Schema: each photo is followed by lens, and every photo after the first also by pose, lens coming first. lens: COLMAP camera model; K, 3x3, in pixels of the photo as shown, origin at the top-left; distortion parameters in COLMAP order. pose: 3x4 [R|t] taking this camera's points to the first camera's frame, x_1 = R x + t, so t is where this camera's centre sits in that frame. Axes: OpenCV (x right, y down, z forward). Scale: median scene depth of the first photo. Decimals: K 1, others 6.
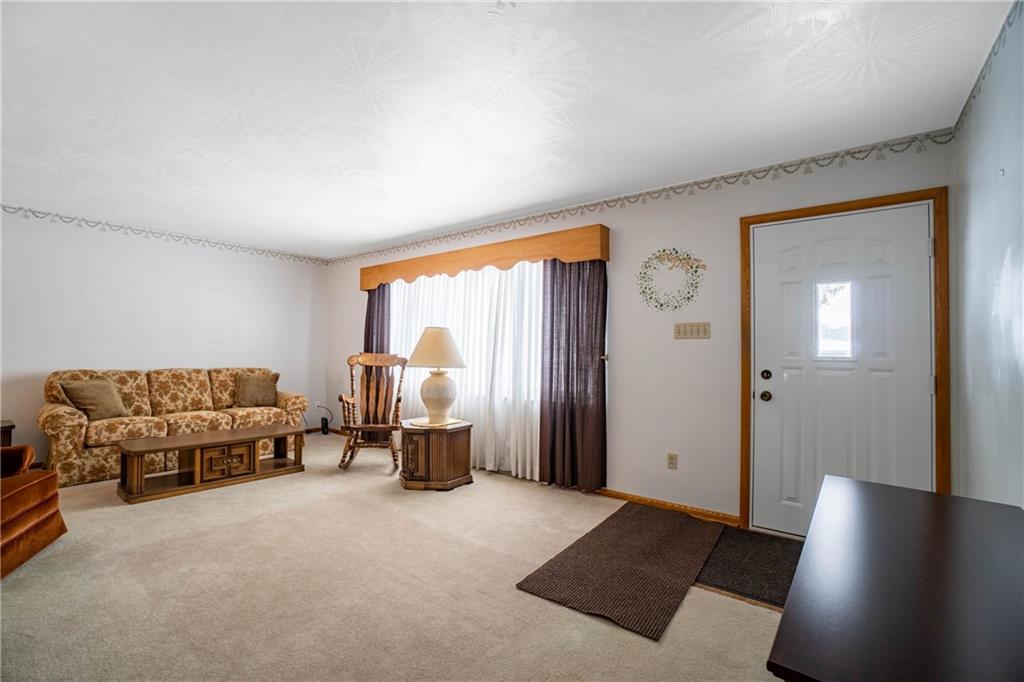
lens RADIAL K [[444.1, 0, 501.1], [0, 444.1, 339.5], [0, 0, 1]] dist [-0.048668, 0.019954]
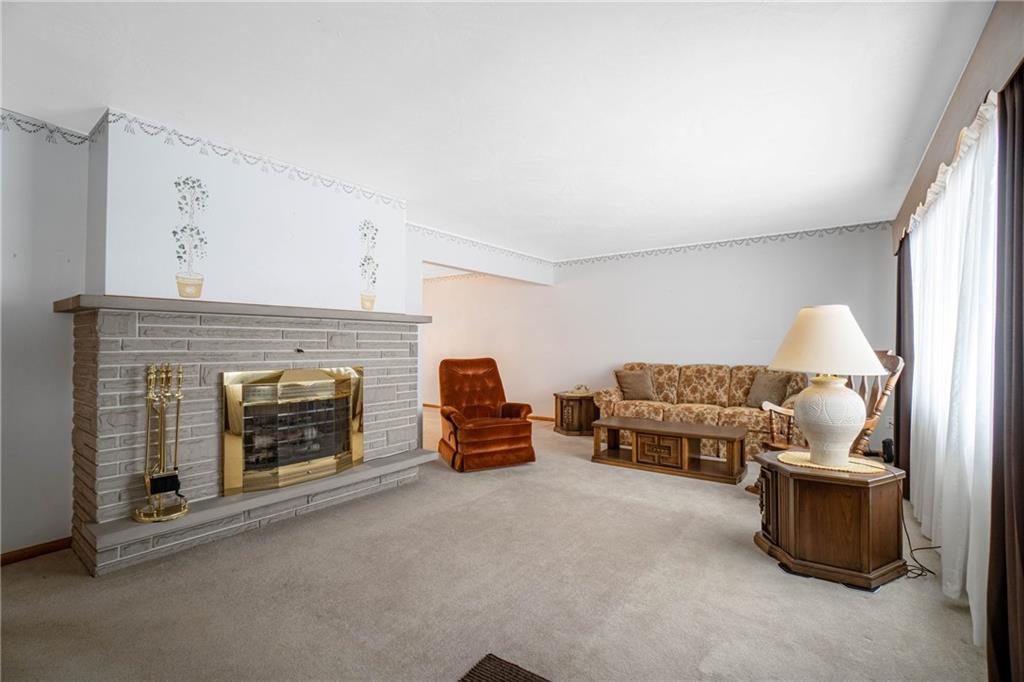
lens RADIAL K [[444.1, 0, 501.1], [0, 444.1, 339.5], [0, 0, 1]] dist [-0.048668, 0.019954]
pose [[0.051981, -0.029353, -0.998217, 0.391340], [0.031708, 0.999113, -0.027728, 0.021496], [0.998145, -0.030210, 0.052865, 0.493031]]
